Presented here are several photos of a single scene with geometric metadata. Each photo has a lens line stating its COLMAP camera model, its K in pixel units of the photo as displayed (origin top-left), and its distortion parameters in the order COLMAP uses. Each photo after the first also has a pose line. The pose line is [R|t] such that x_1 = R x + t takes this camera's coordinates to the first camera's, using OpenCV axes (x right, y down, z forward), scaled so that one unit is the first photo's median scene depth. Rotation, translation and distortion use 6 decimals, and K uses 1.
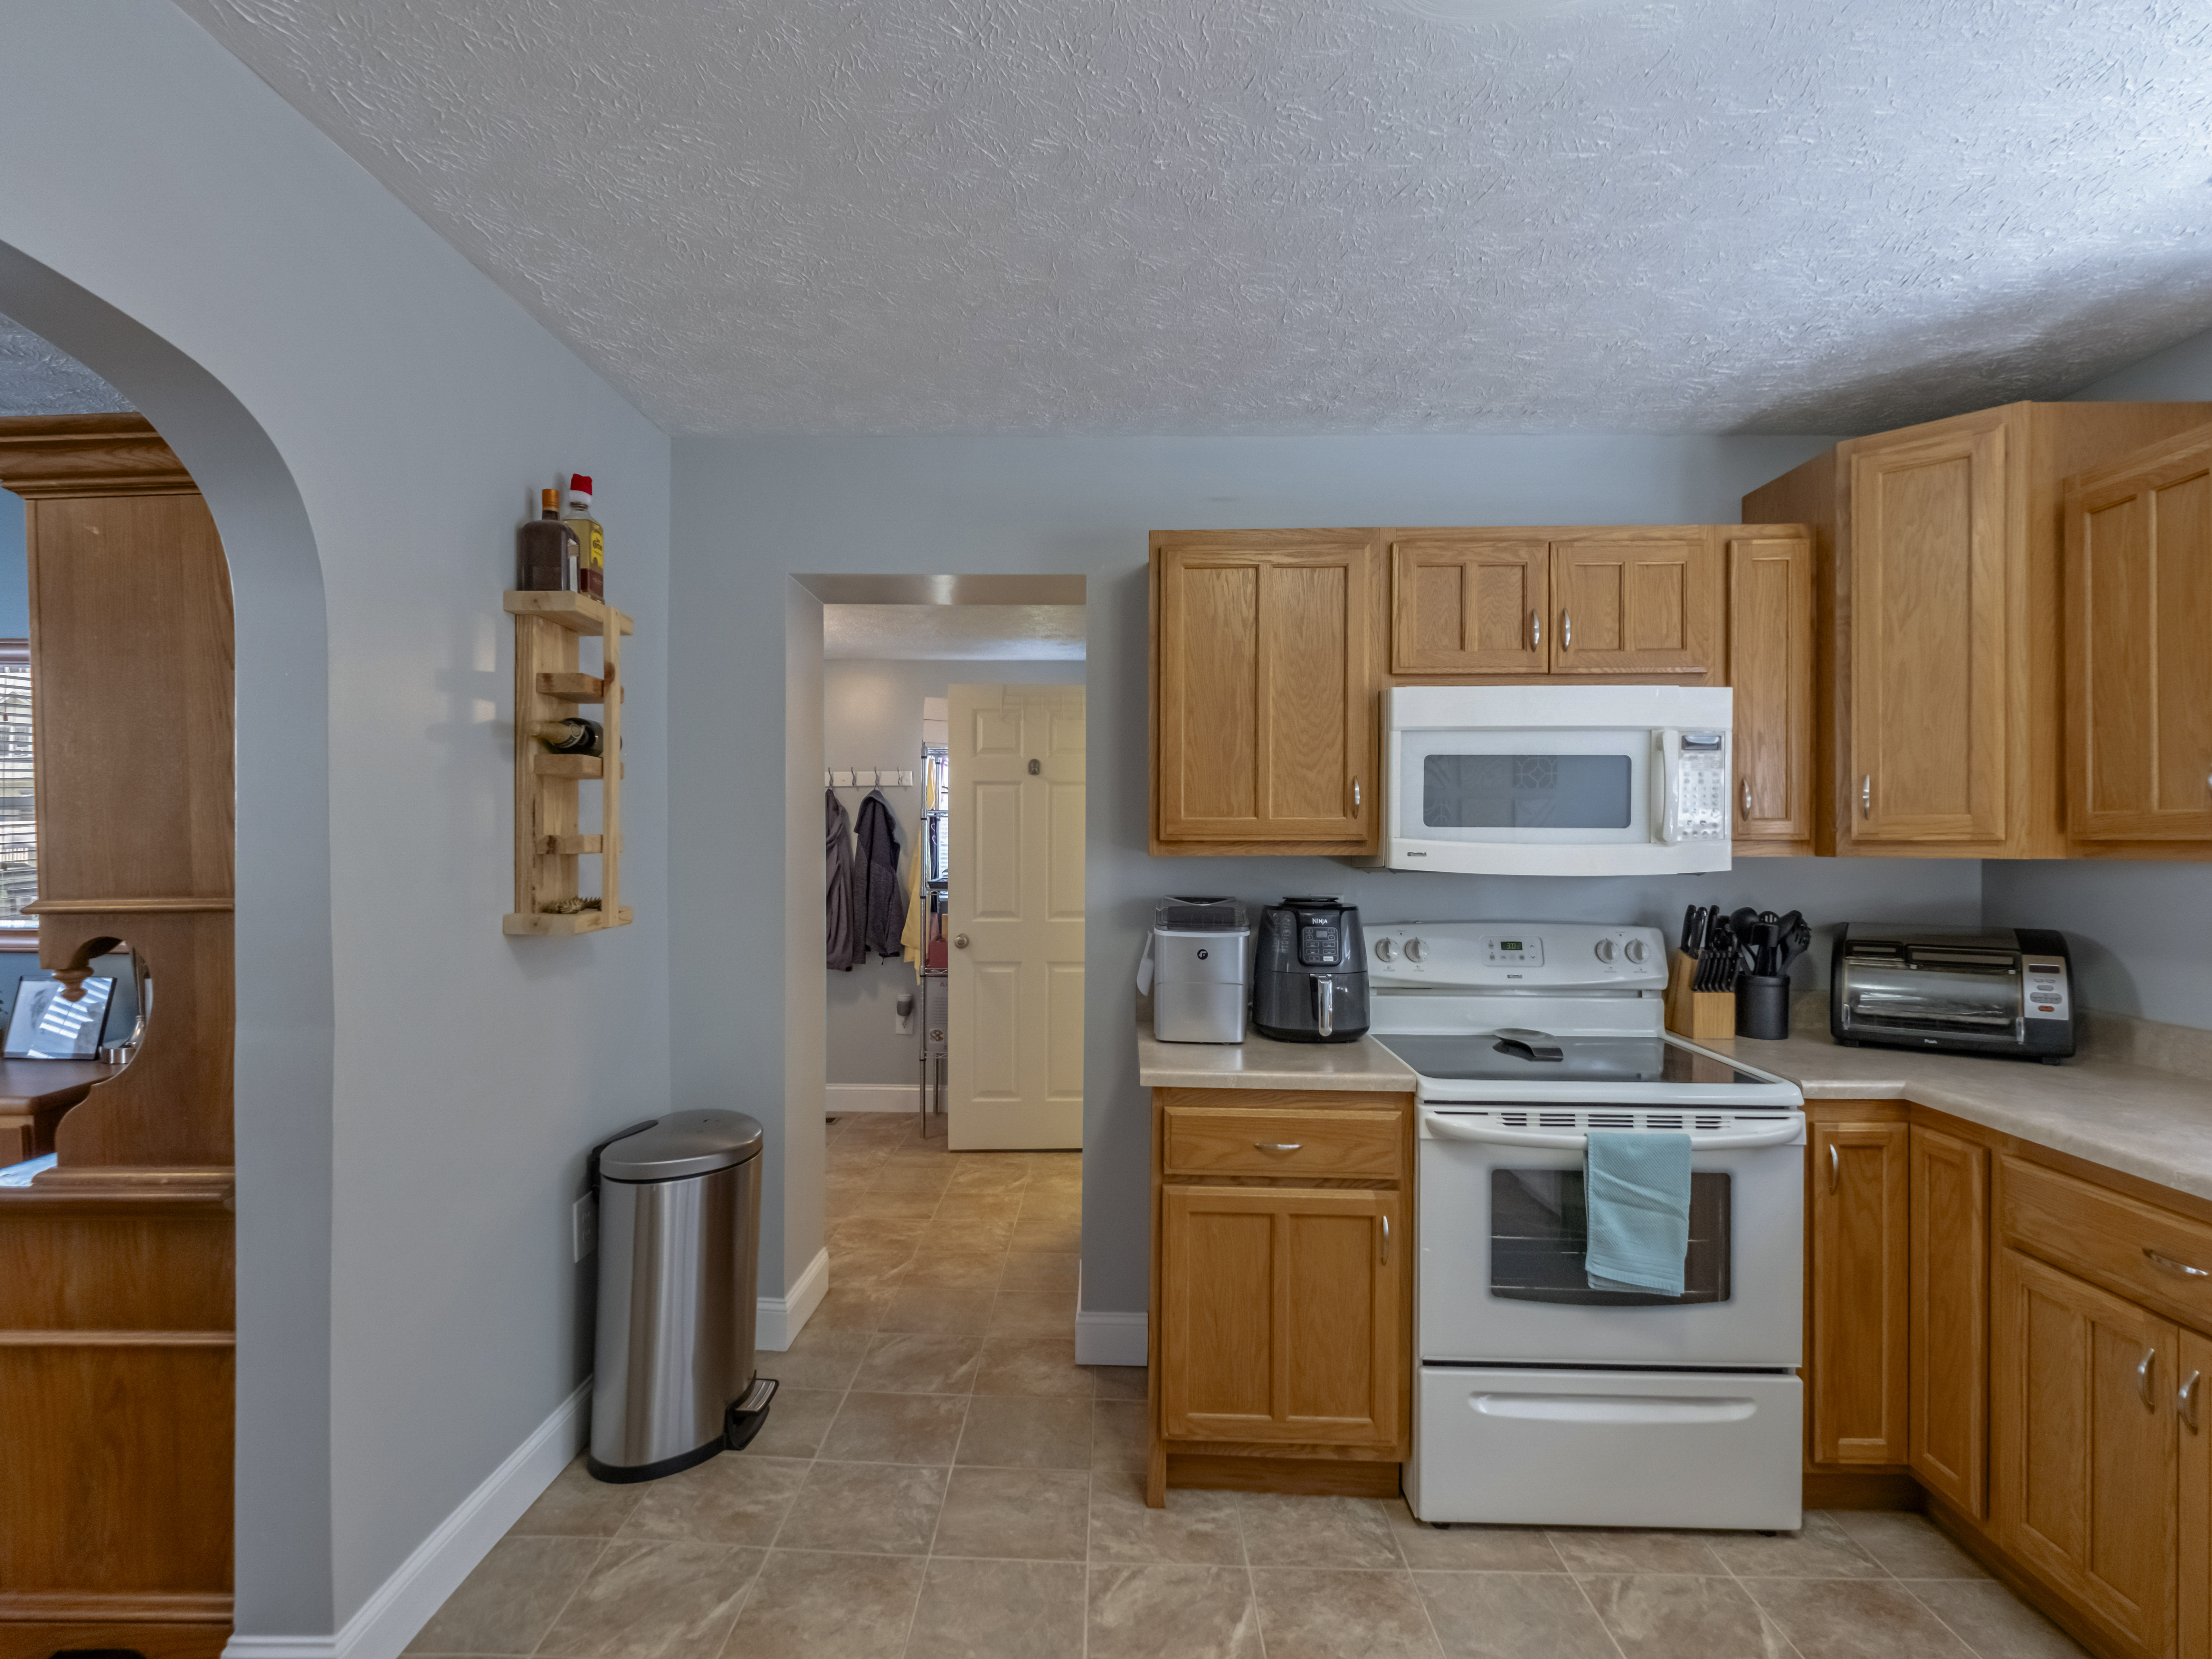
lens RADIAL K [[1096.9, 0, 1089.0], [0, 1096.9, 841.8], [0, 0, 1]] dist [0.006498, -0.006638]
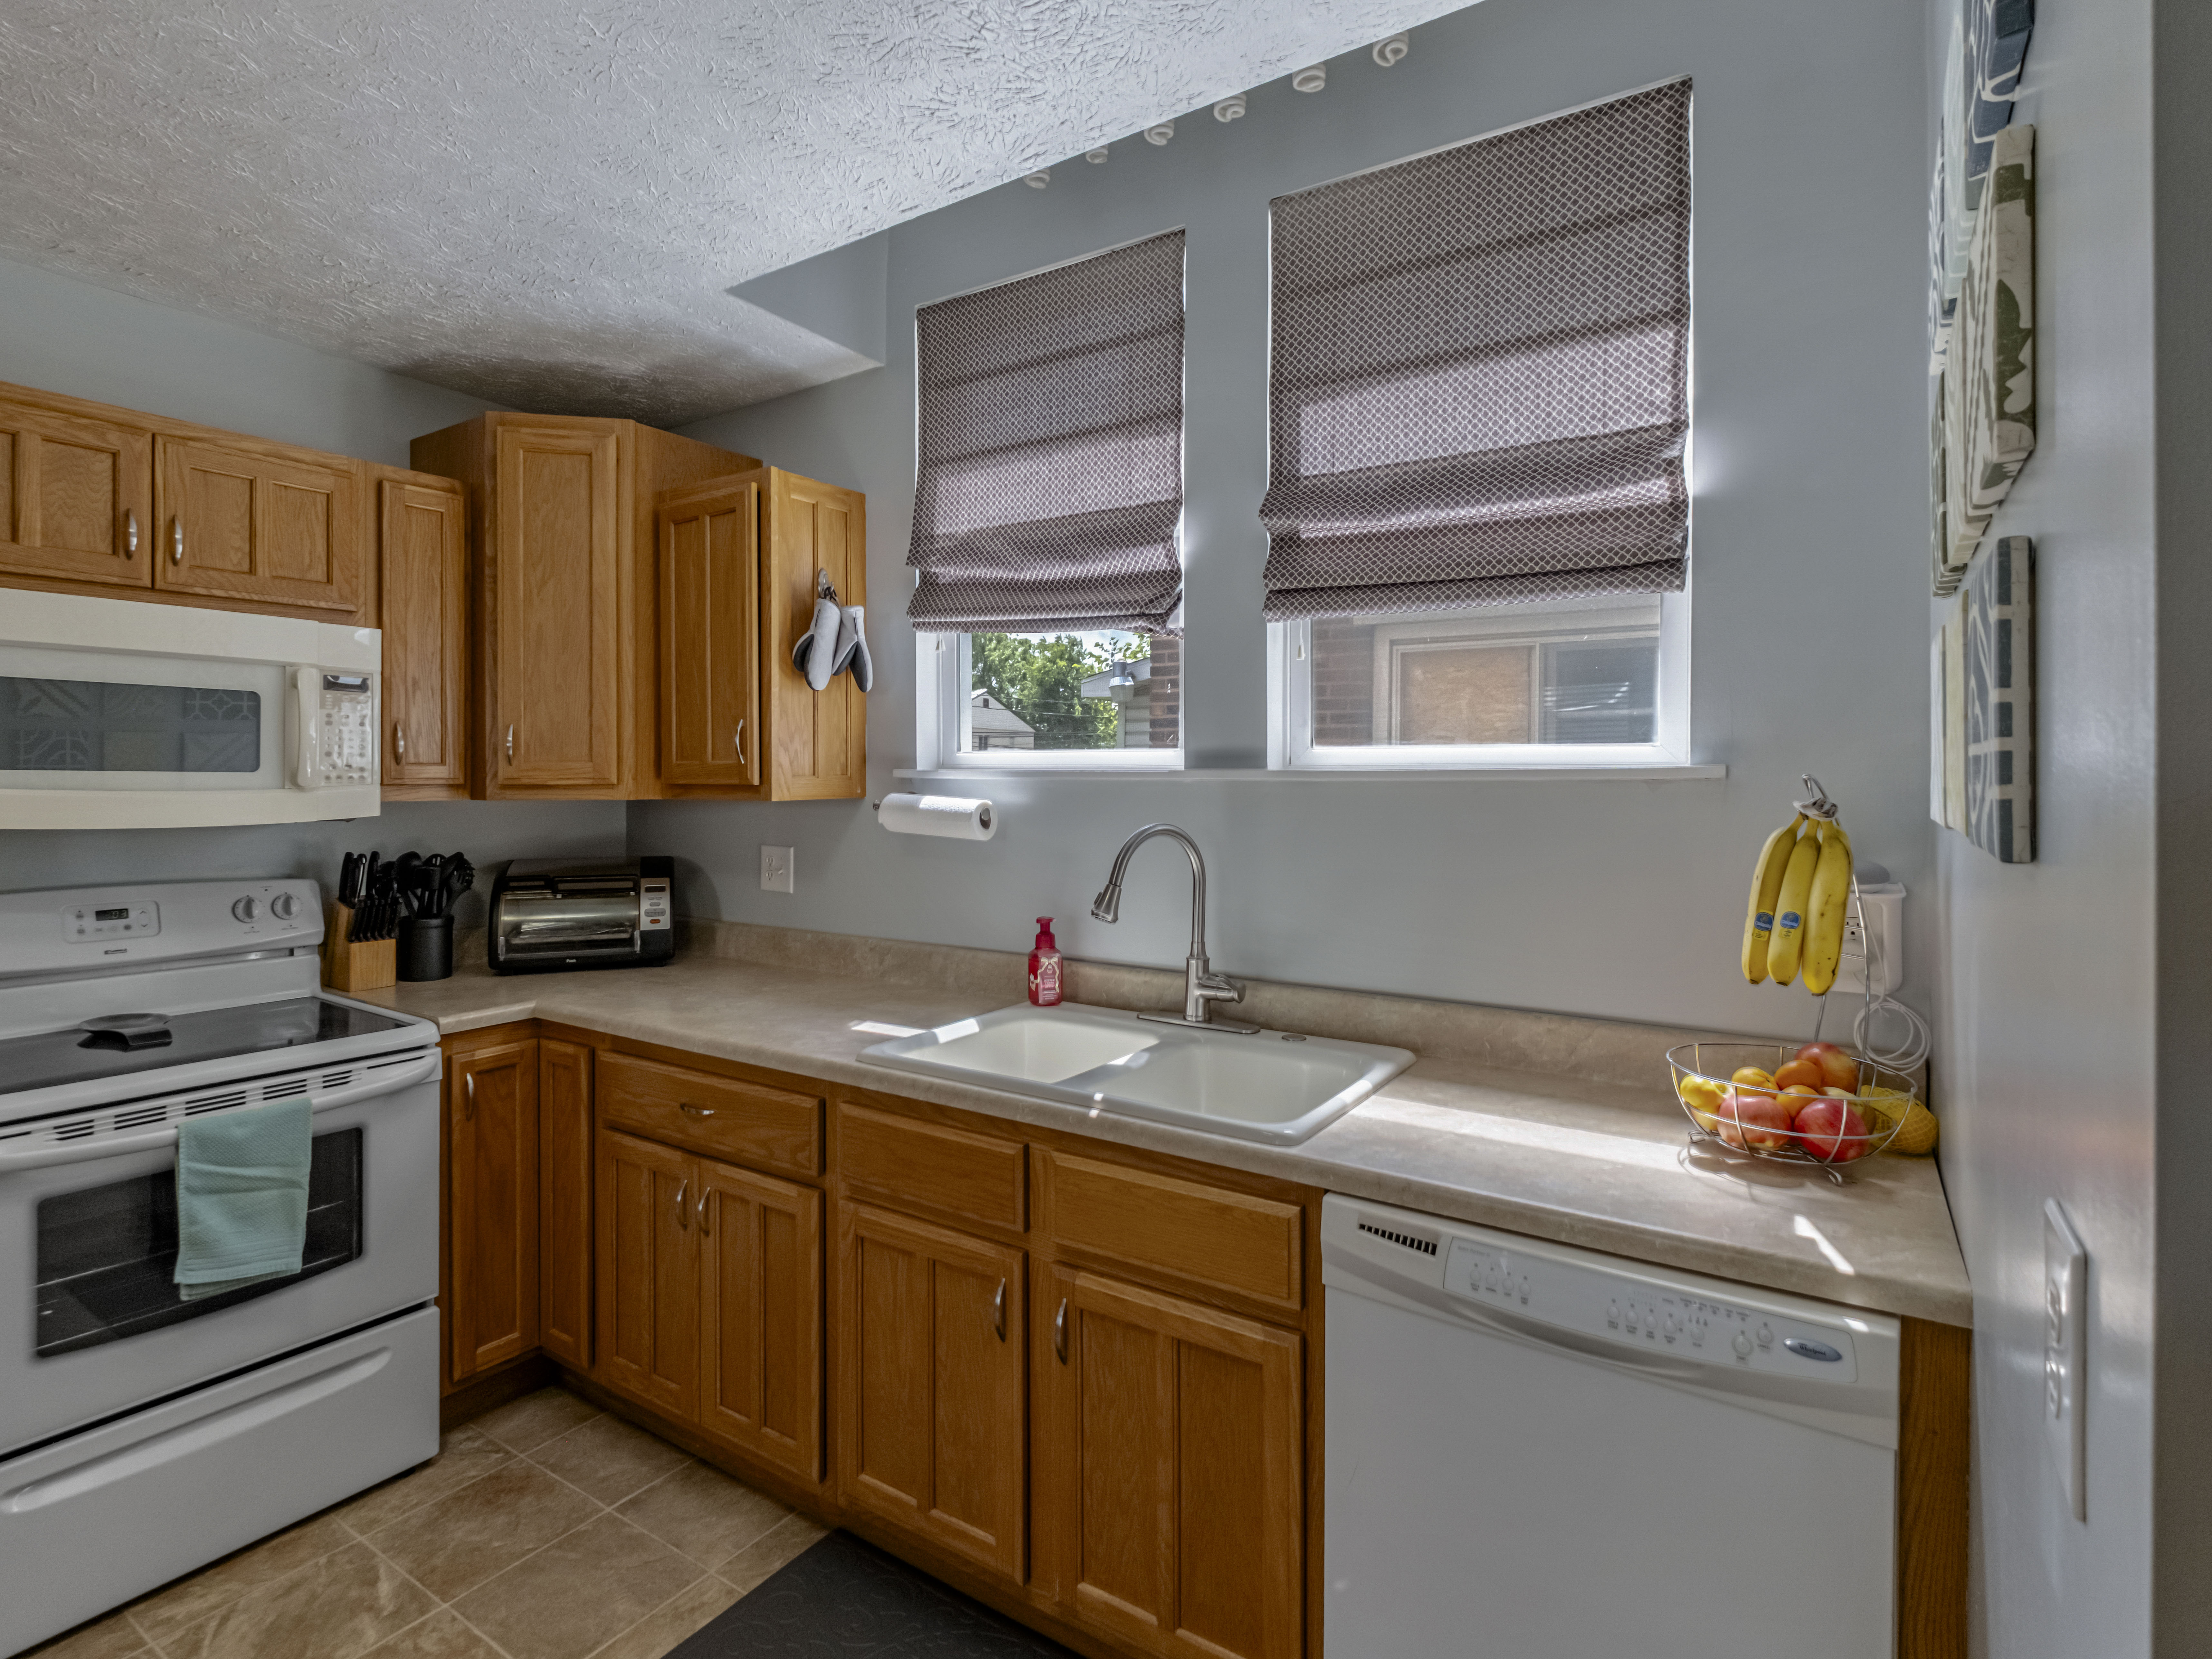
lens RADIAL K [[1096.9, 0, 1093.2], [0, 1096.9, 780.1], [0, 0, 1]] dist [0.006498, -0.006638]
pose [[0.532465, -0.000436, 0.846452, 0.099277], [0.001963, 0.999998, -0.000719, -0.004141], [-0.846450, 0.002045, 0.532465, -0.069054]]
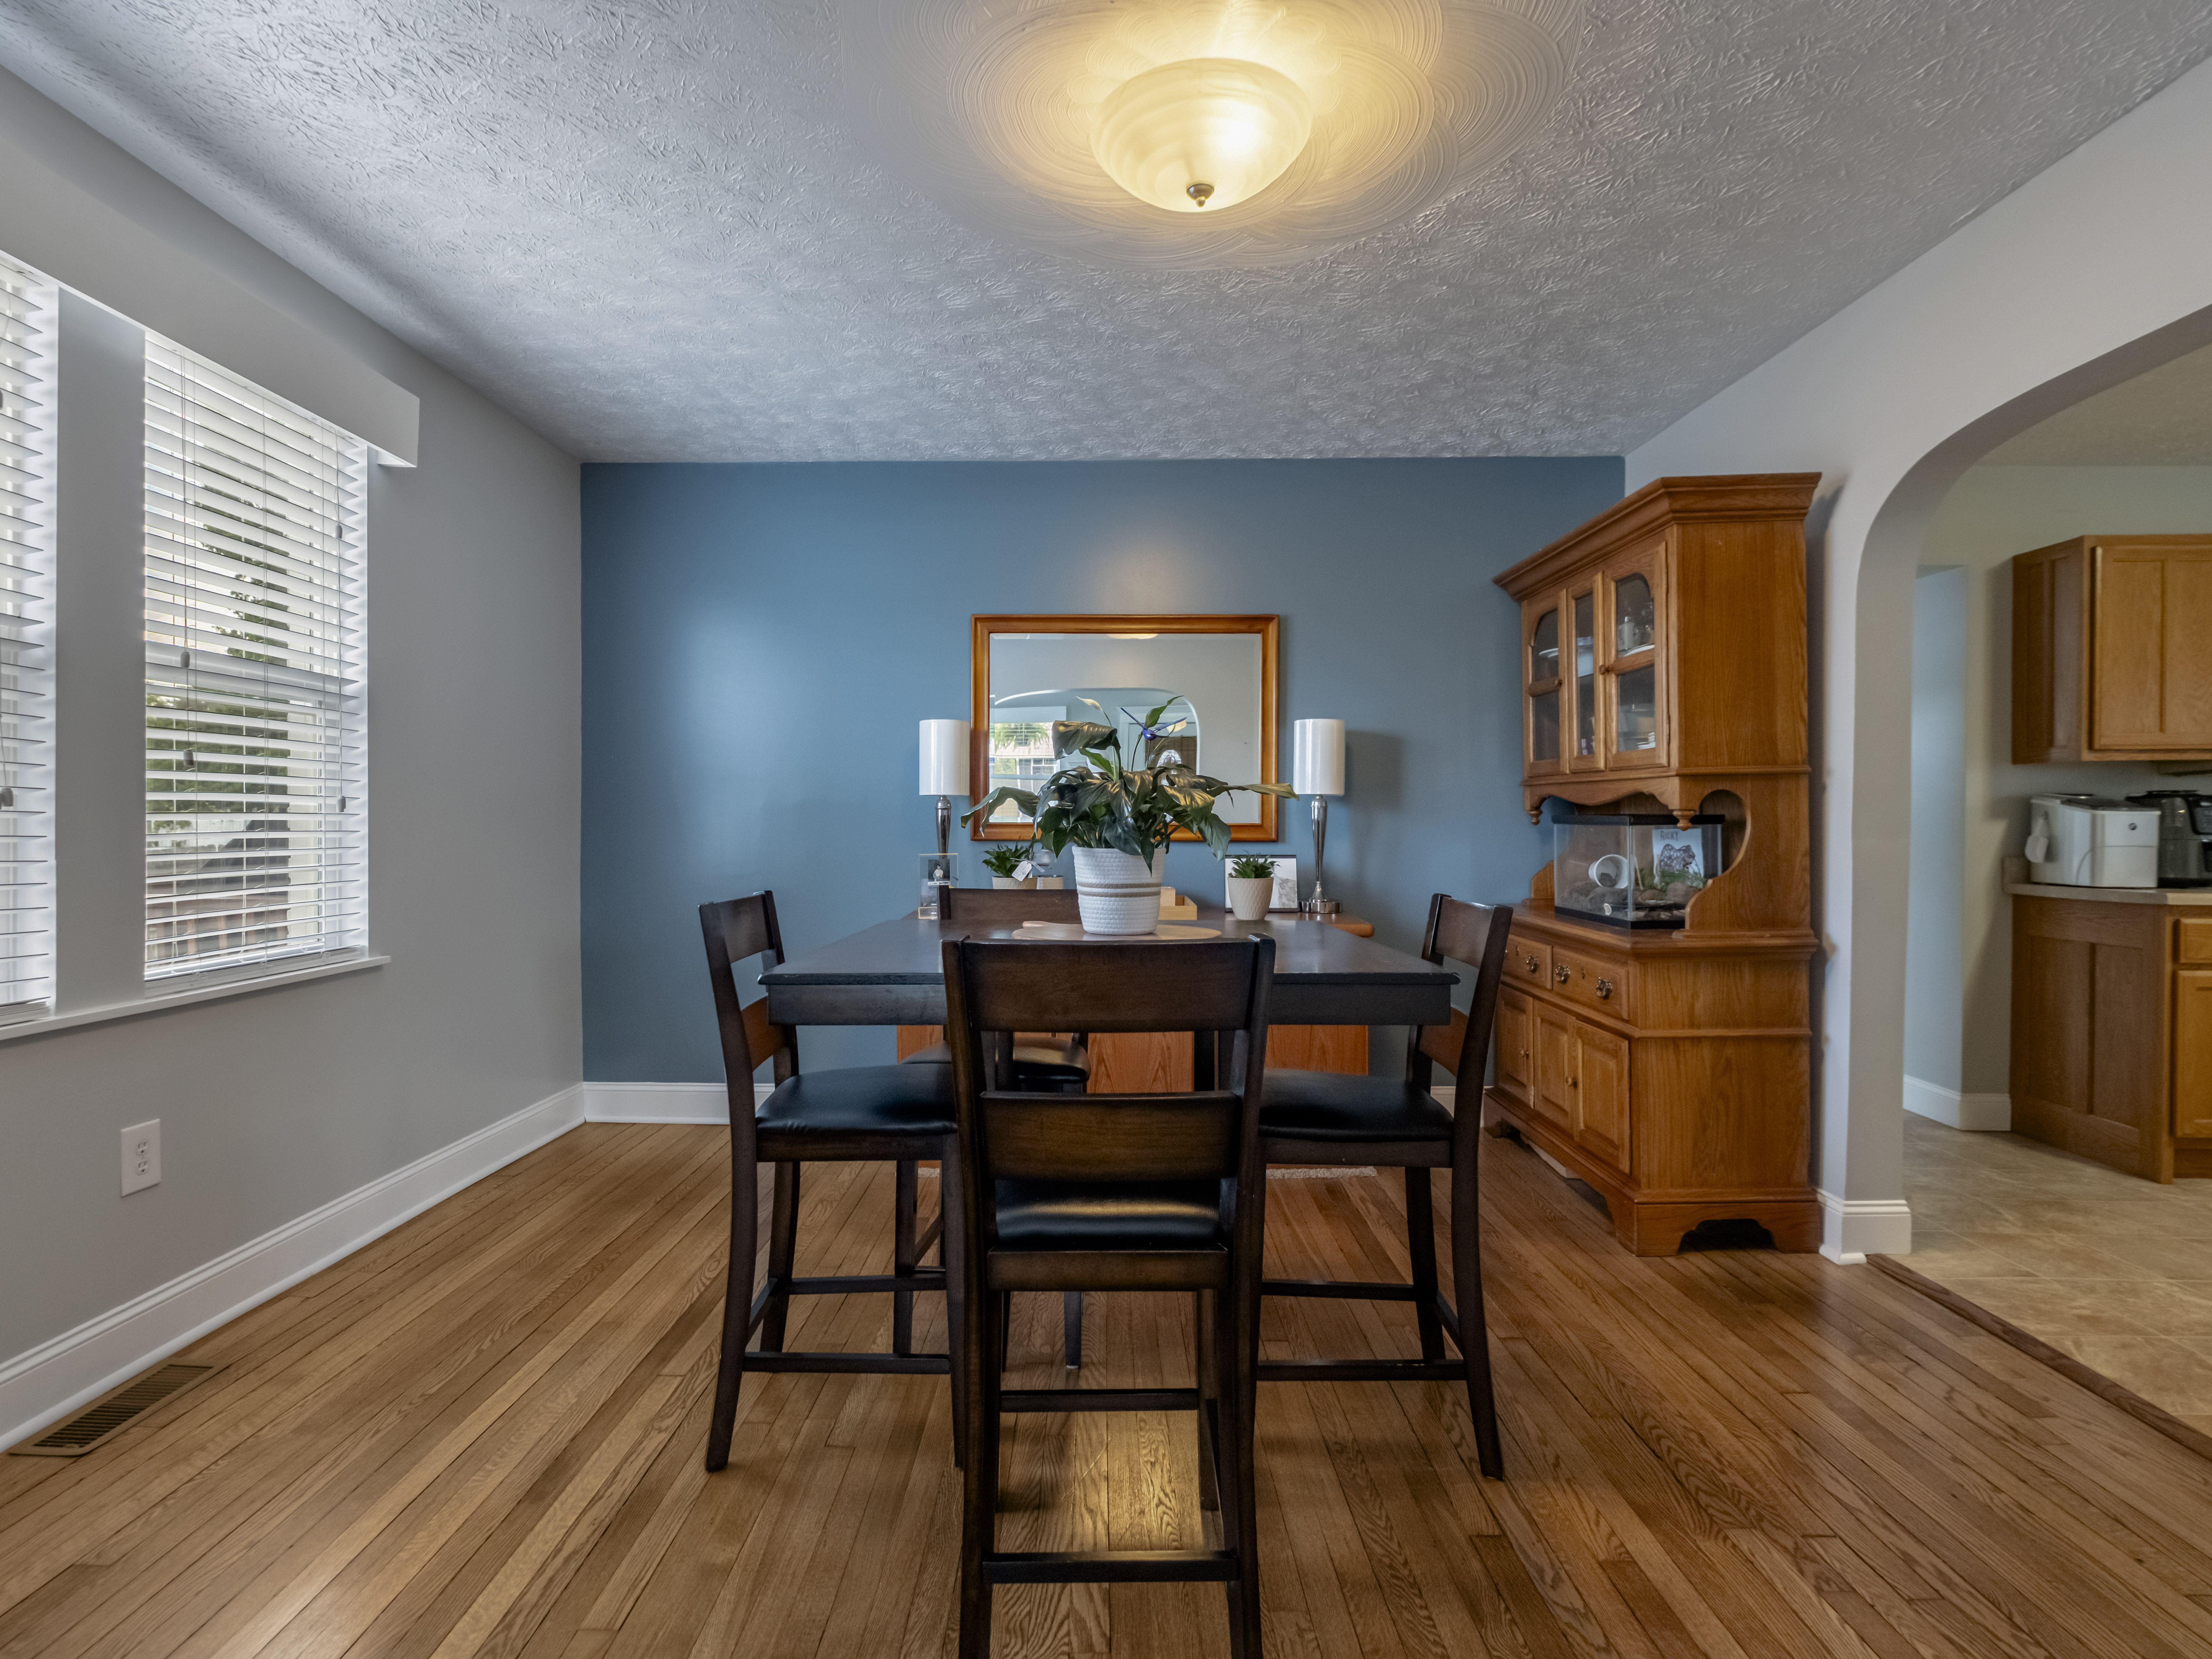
lens RADIAL K [[1096.9, 0, 1096.9], [0, 1096.9, 830.6], [0, 0, 1]] dist [0.006498, -0.006638]
pose [[0.999897, -0.005396, 0.013292, -1.455418], [0.005396, 0.999985, 0.000012, 0.112865], [-0.013292, 0.000059, 0.999912, -0.499321]]
